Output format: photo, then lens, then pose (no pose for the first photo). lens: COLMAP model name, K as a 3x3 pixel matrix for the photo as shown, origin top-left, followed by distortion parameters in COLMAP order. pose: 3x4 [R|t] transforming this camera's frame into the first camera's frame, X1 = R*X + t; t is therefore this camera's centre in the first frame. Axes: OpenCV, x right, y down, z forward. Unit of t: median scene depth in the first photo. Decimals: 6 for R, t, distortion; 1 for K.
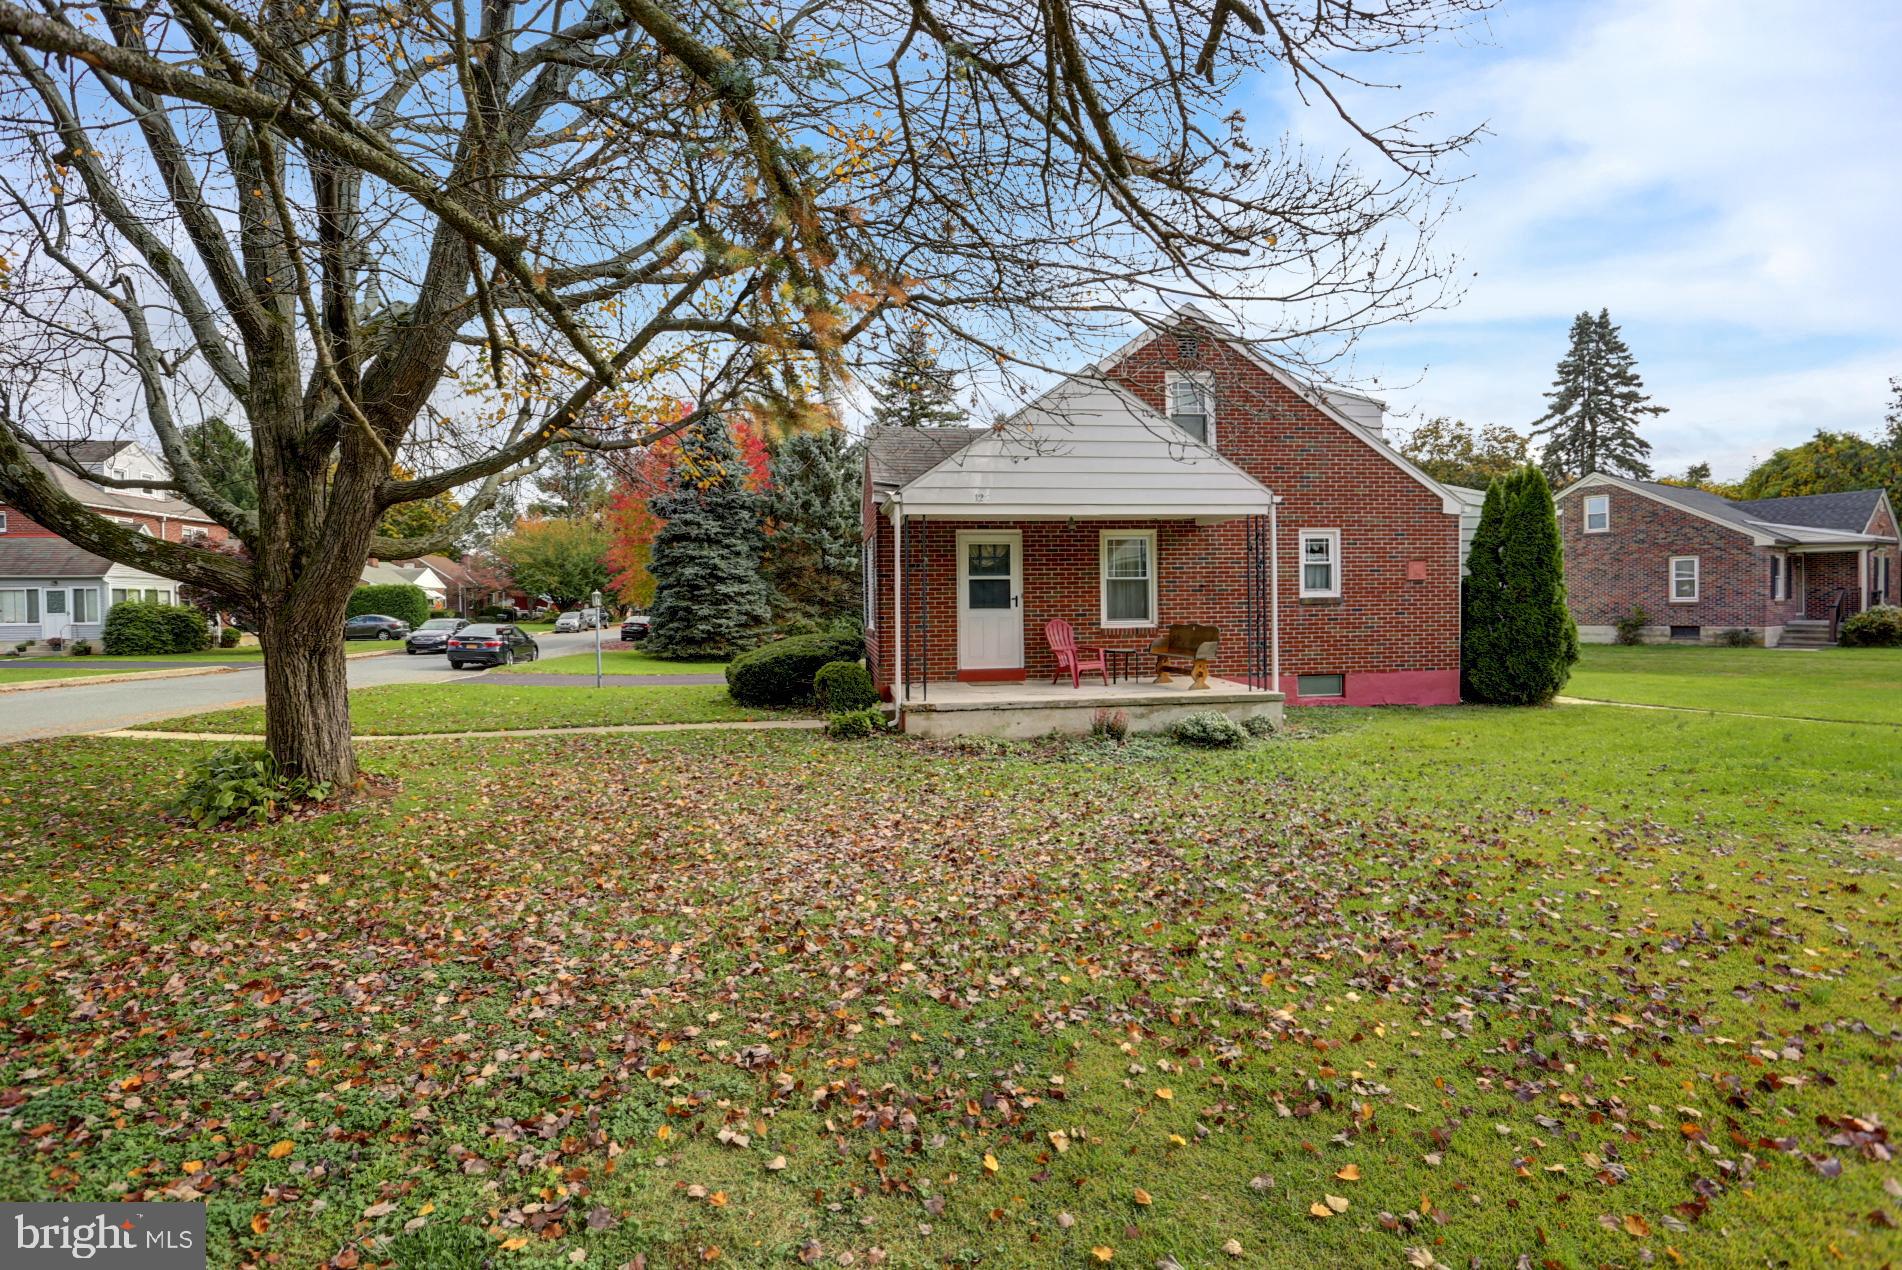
lens RADIAL K [[926.7, 0, 951.0], [0, 926.7, 635.0], [0, 0, 1]] dist [-0.055423, 0.000230]
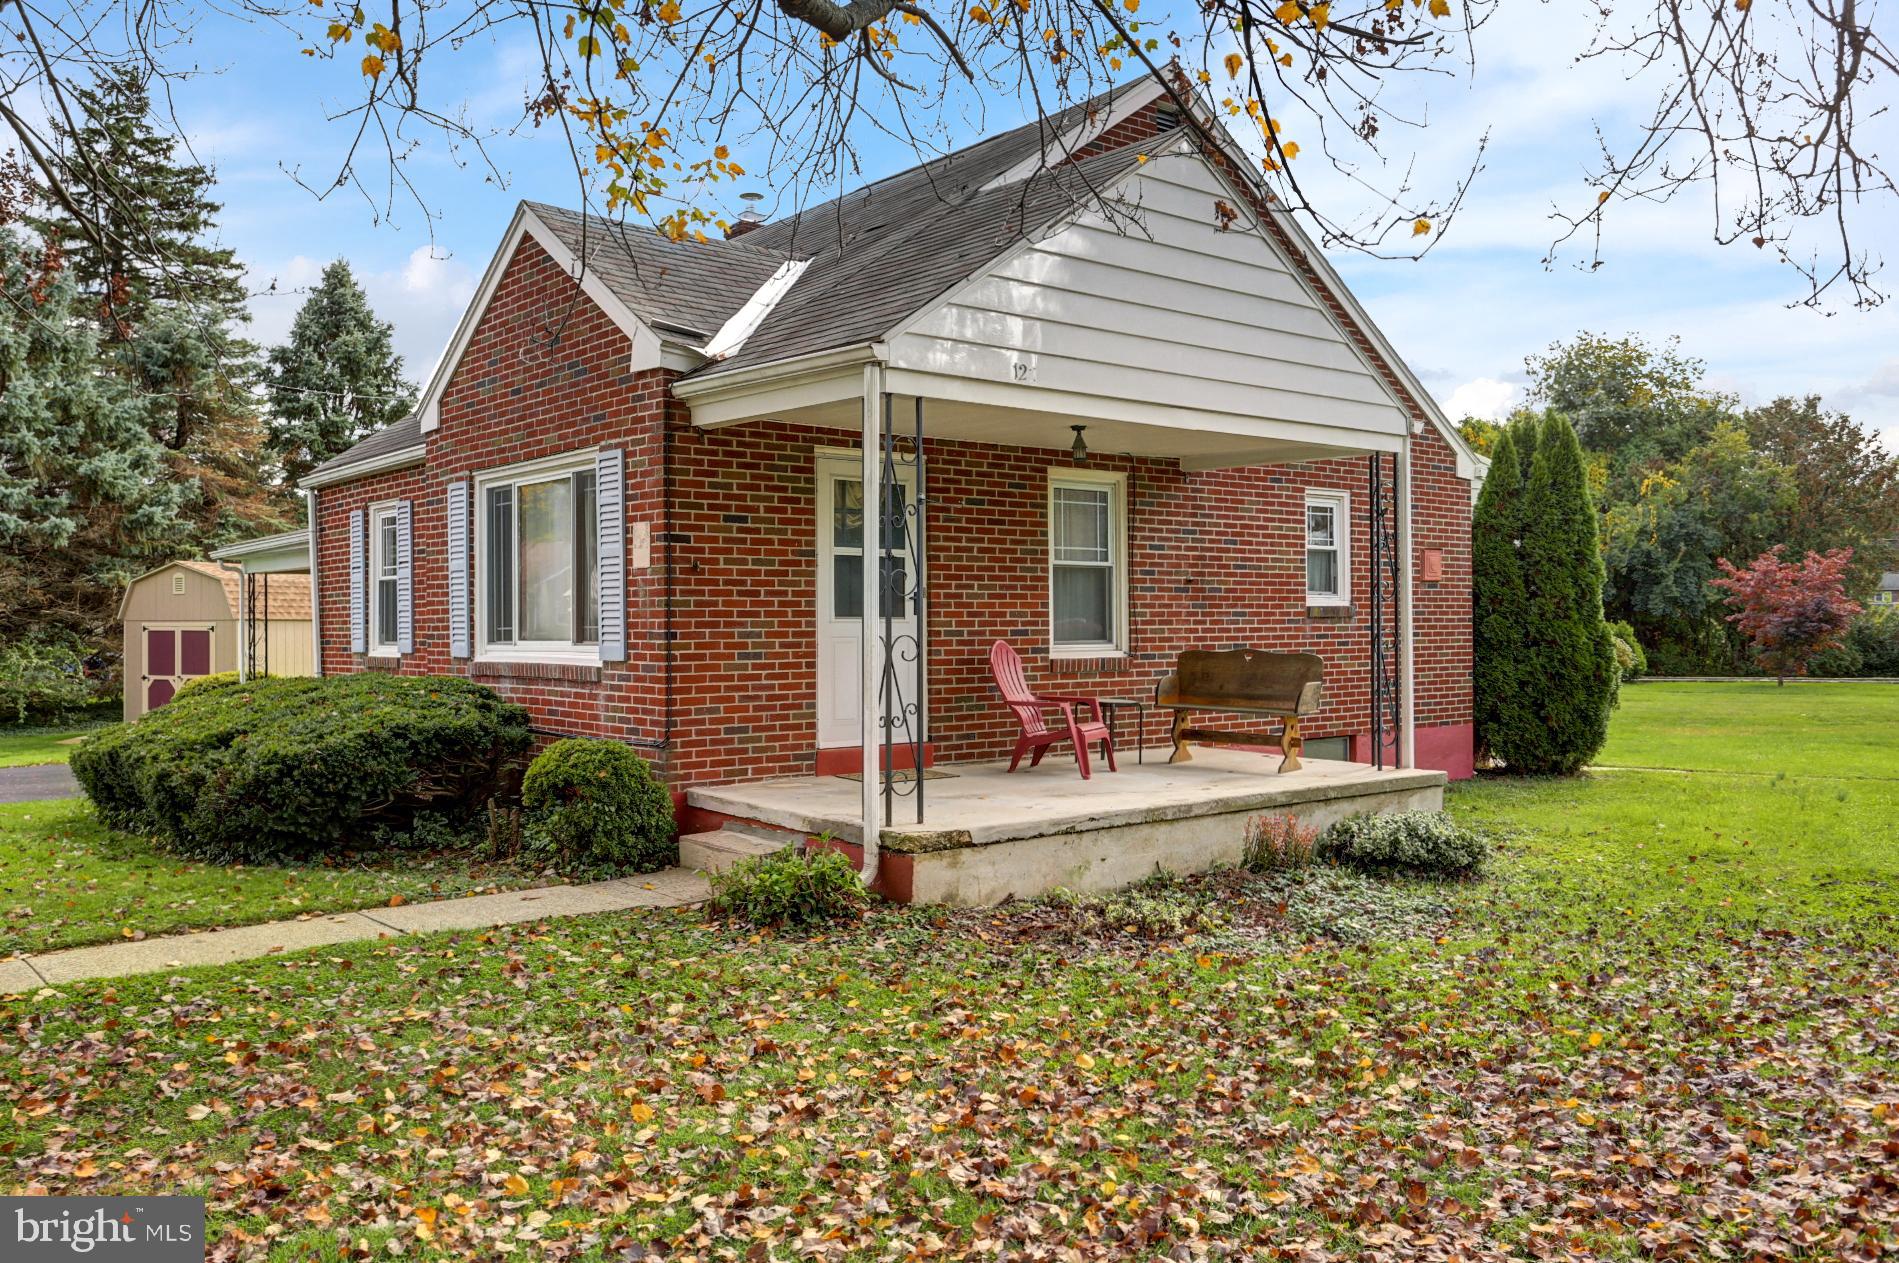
lens RADIAL K [[1491.7, 0, 949.5], [0, 1491.7, 631.5], [0, 0, 1]] dist [-0.020374, 0.001909]
pose [[0.845050, 0.007738, 0.534631, -0.321712], [0.009965, 0.999494, -0.030216, 0.001913], [-0.534594, 0.030861, 0.844545, 0.327740]]
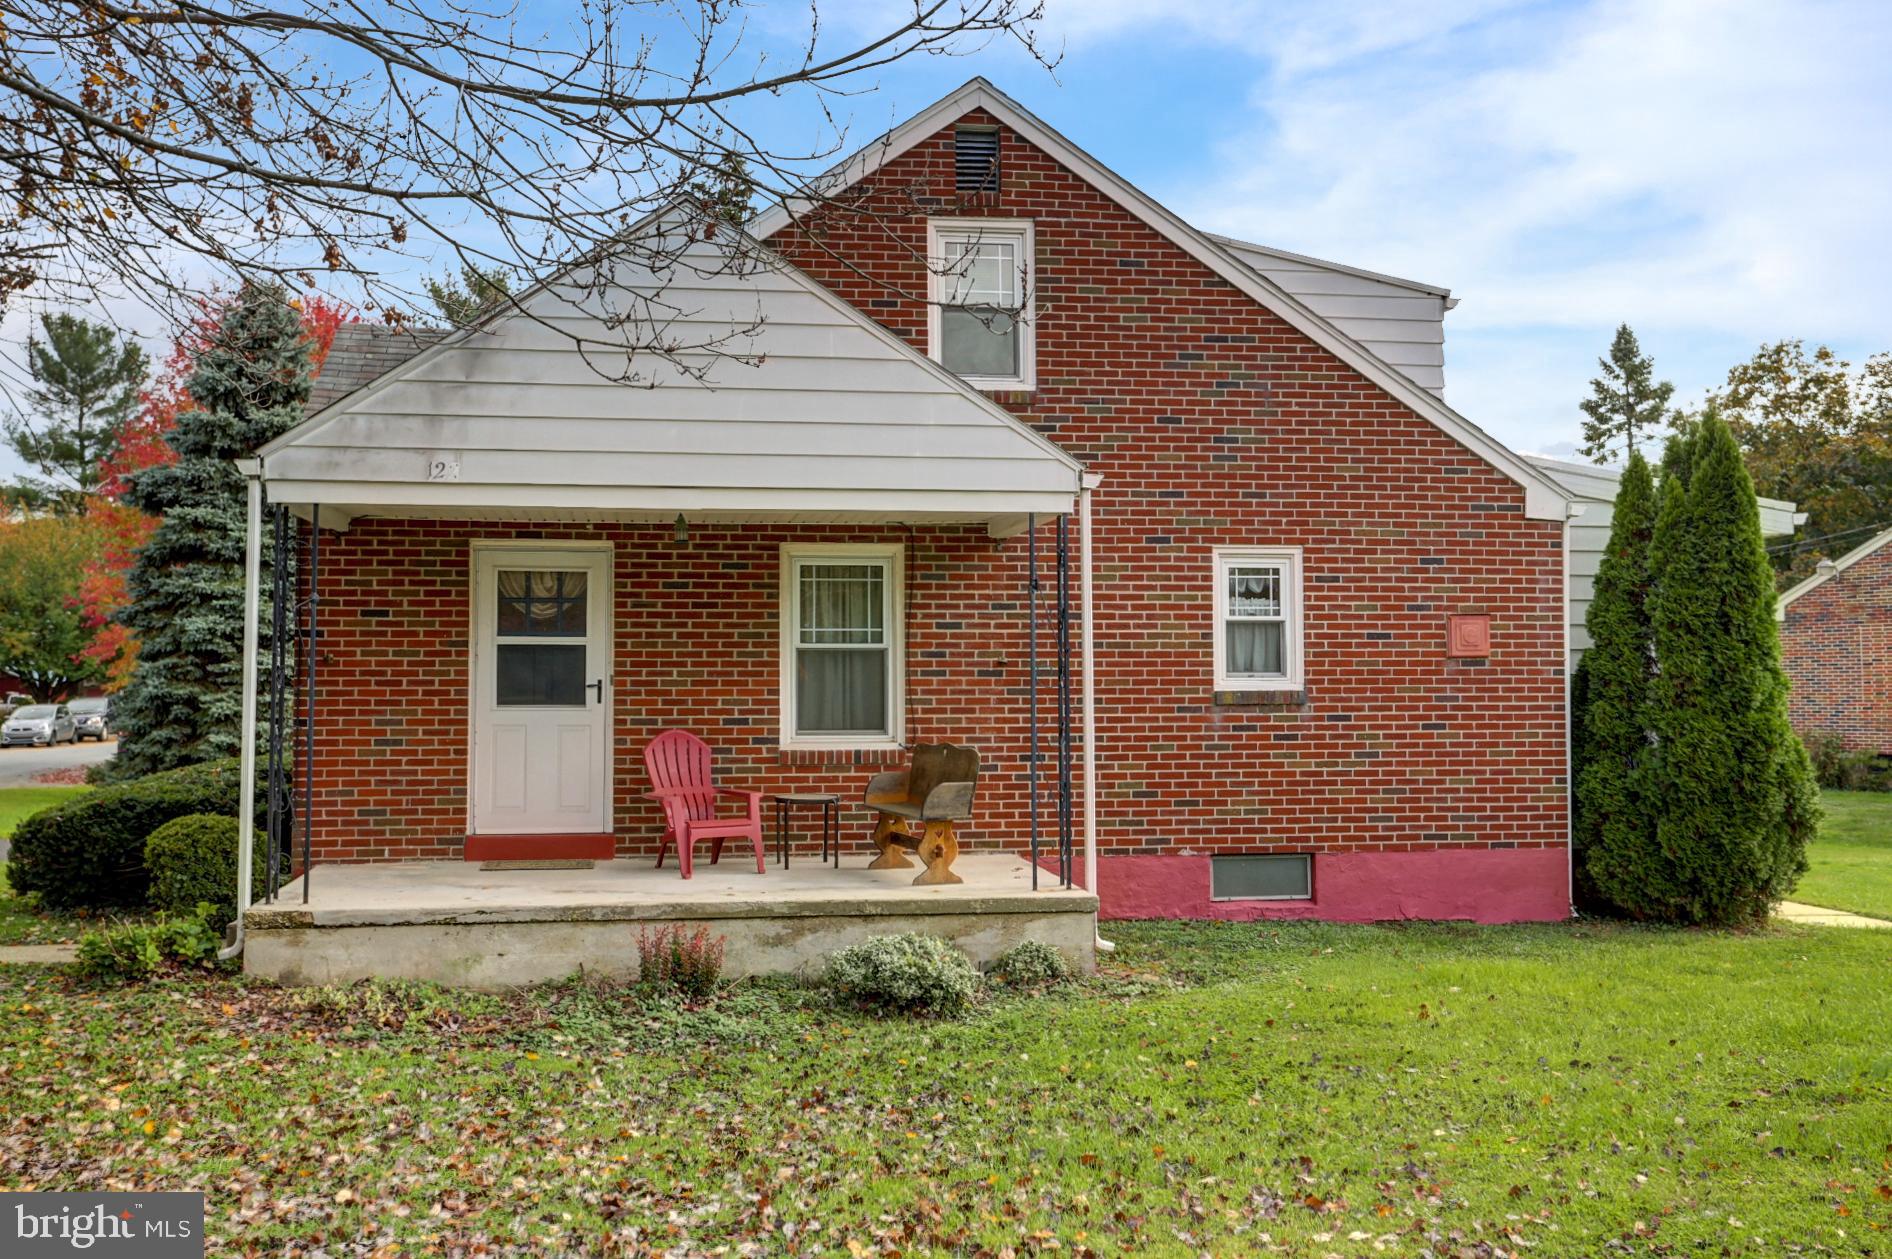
lens RADIAL K [[1818.4, 0, 944.6], [0, 1818.4, 615.3], [0, 0, 1]] dist [0.004011, 0.014632]
pose [[0.999593, 0.014017, 0.024846, 0.219201], [-0.011992, 0.996735, -0.079847, -0.002821], [-0.025884, 0.079516, 0.996497, 0.063039]]
